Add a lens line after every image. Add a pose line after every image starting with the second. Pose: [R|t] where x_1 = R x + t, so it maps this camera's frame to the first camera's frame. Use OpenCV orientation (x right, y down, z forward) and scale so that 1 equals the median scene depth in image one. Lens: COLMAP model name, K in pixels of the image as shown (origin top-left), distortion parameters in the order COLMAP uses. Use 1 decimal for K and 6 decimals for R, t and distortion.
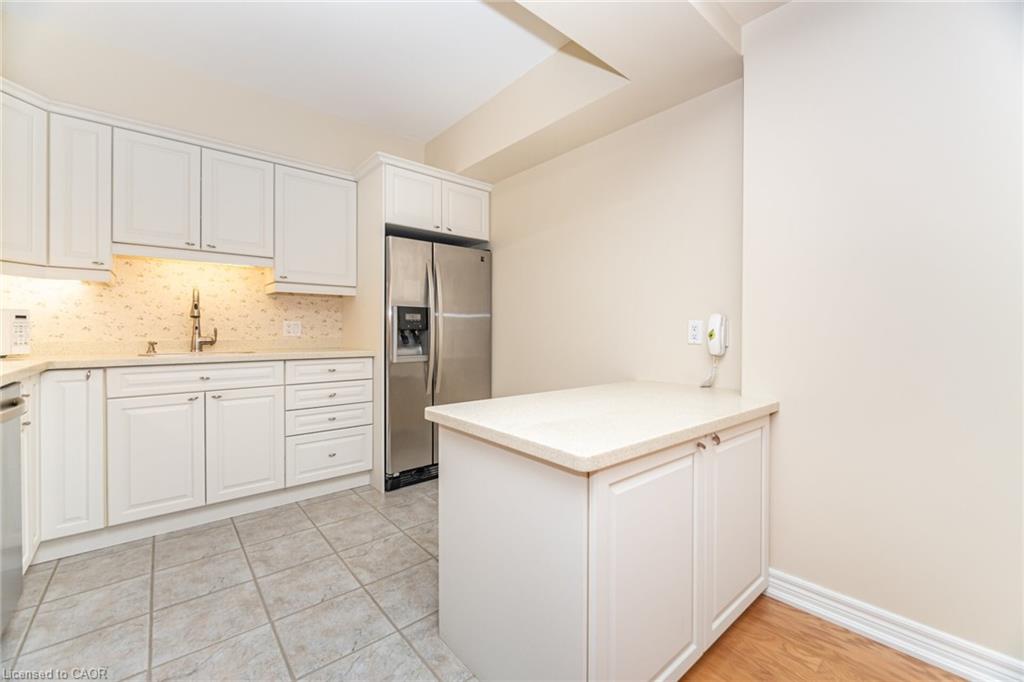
lens RADIAL K [[419.3, 0, 509.7], [0, 419.3, 333.1], [0, 0, 1]] dist [-0.001355, -0.000581]
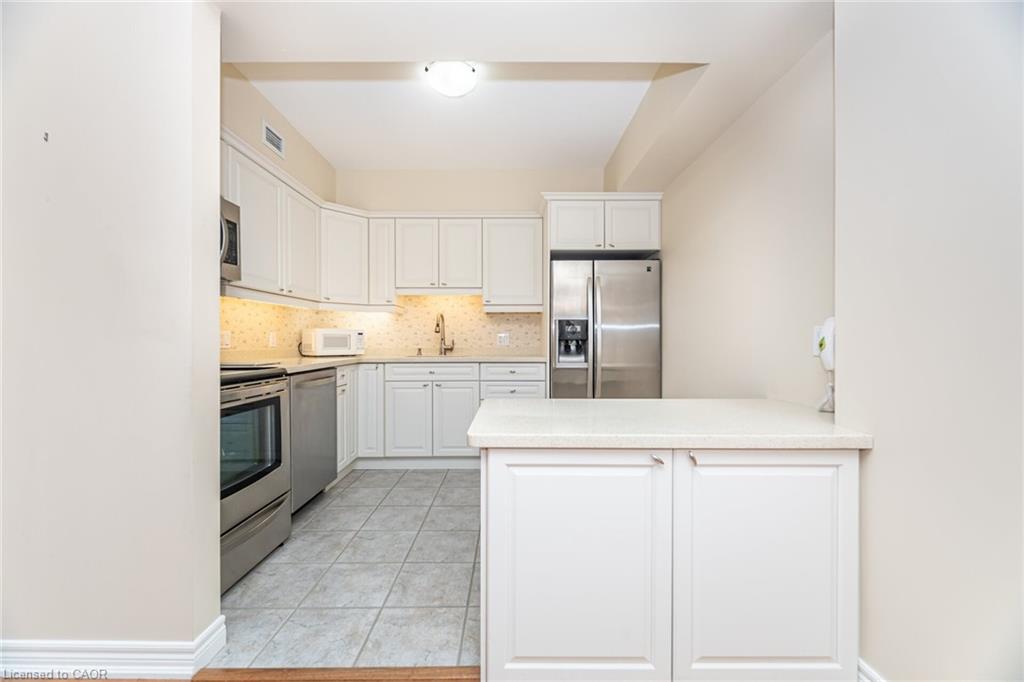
lens RADIAL K [[413.8, 0, 509.7], [0, 413.8, 342.9], [0, 0, 1]] dist [-0.000730, -0.000883]
pose [[0.765453, -0.000074, -0.643492, 0.377216], [-0.001468, 0.999997, -0.001862, 0.002877], [0.643490, 0.002370, 0.765451, 0.029006]]
